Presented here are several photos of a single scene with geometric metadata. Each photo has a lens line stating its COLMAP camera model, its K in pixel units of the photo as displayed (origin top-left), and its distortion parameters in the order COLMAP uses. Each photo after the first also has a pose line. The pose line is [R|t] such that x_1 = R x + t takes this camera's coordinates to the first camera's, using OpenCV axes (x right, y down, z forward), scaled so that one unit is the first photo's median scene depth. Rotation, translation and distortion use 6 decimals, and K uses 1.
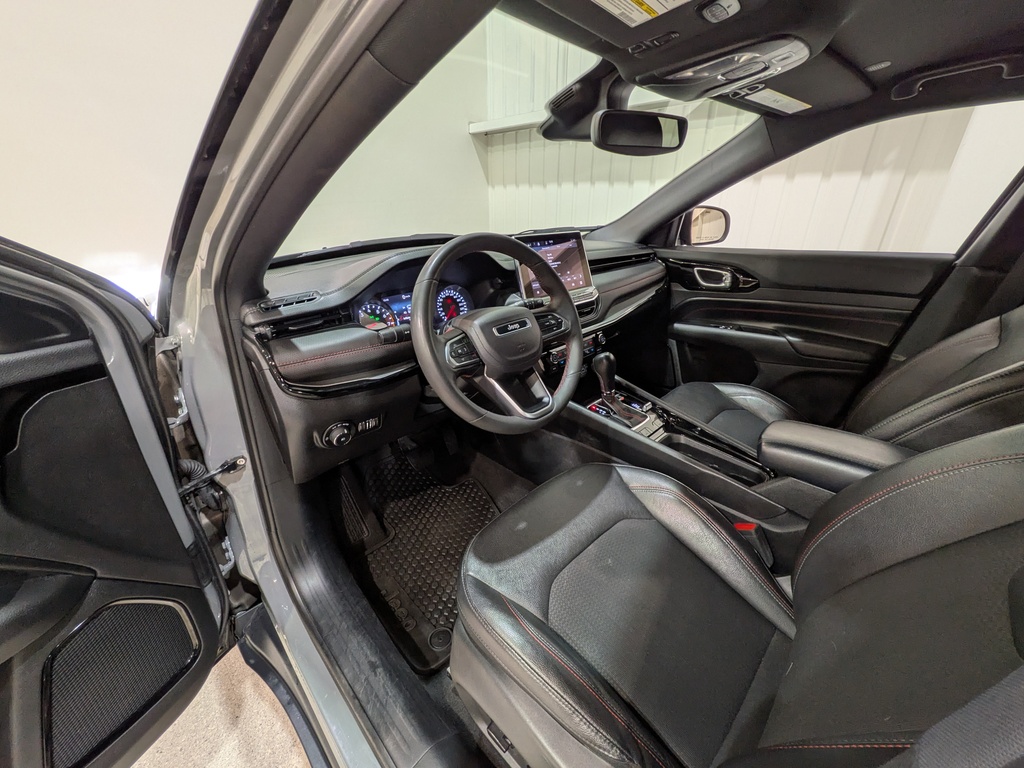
lens RADIAL K [[407.2, 0, 529.2], [0, 407.2, 373.9], [0, 0, 1]] dist [0.003587, 0.000009]
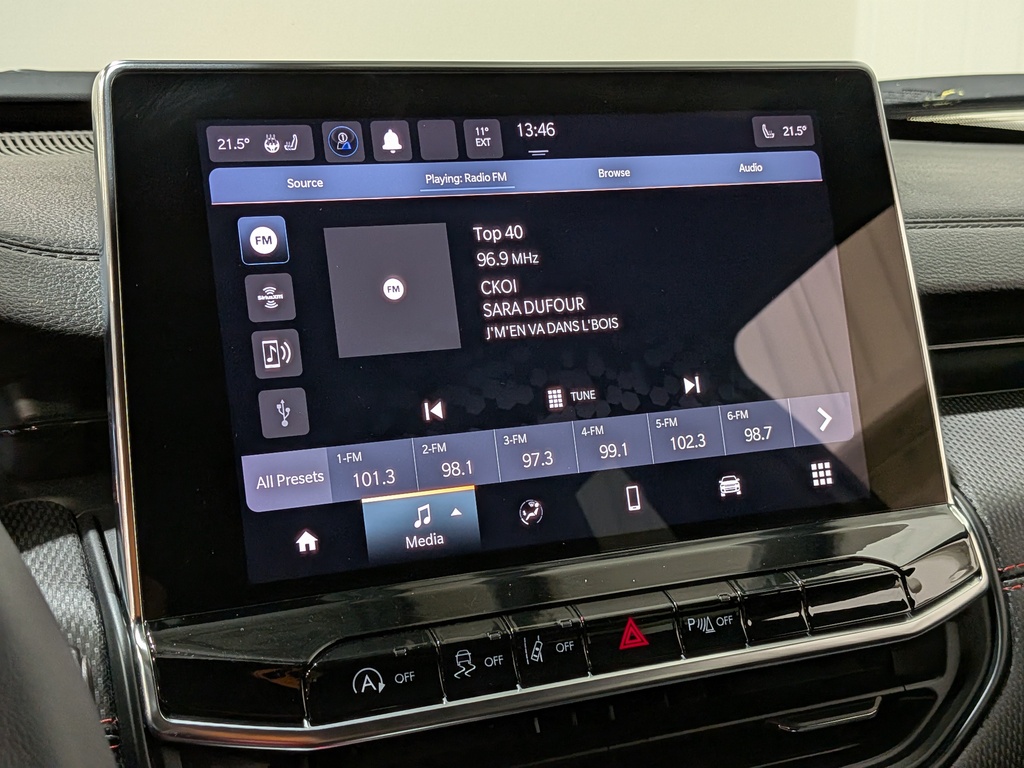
lens RADIAL K [[1510.1, 0, 506.1], [0, 1510.1, 414.8], [0, 0, 1]] dist [0.067778, 0.000000]
pose [[0.922711, 0.106899, -0.370375, 0.224651], [-0.159903, 0.980363, -0.115408, -0.193101], [0.350765, 0.165712, 0.921685, 0.613743]]
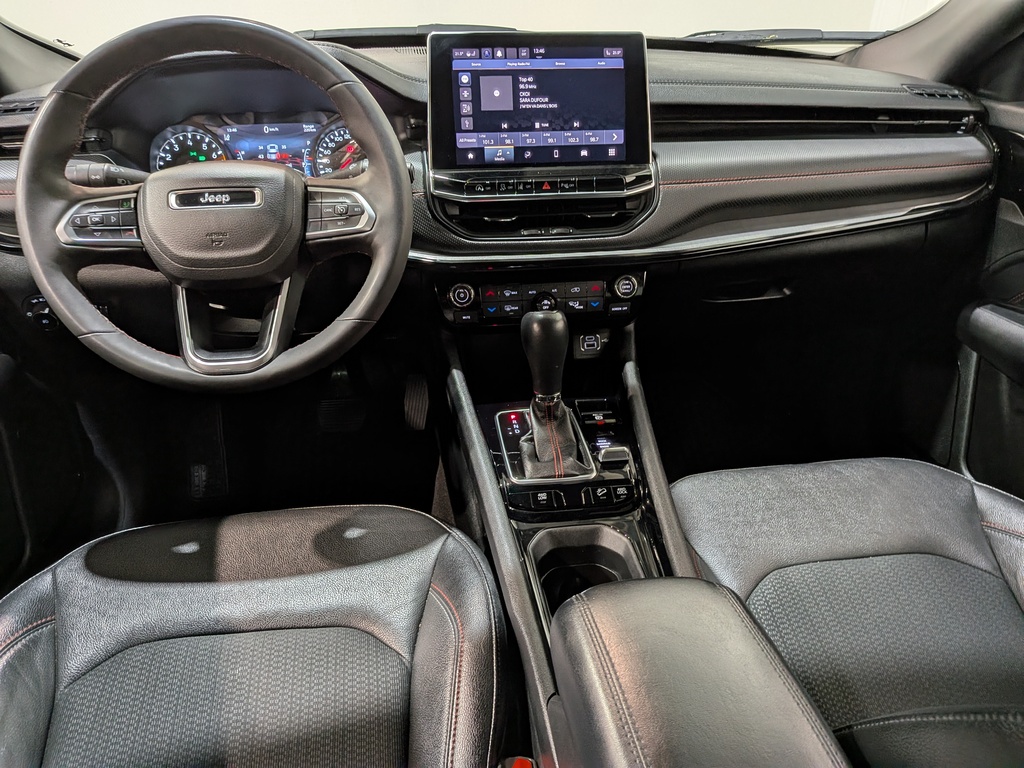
lens RADIAL K [[742.5, 0, 511.2], [0, 742.5, 397.8], [0, 0, 1]] dist [0.059115, -0.107445]
pose [[0.786067, 0.312984, -0.533047, 0.620044], [-0.248066, 0.949578, 0.191740, -0.107590], [0.566181, -0.018490, 0.824073, 0.281190]]
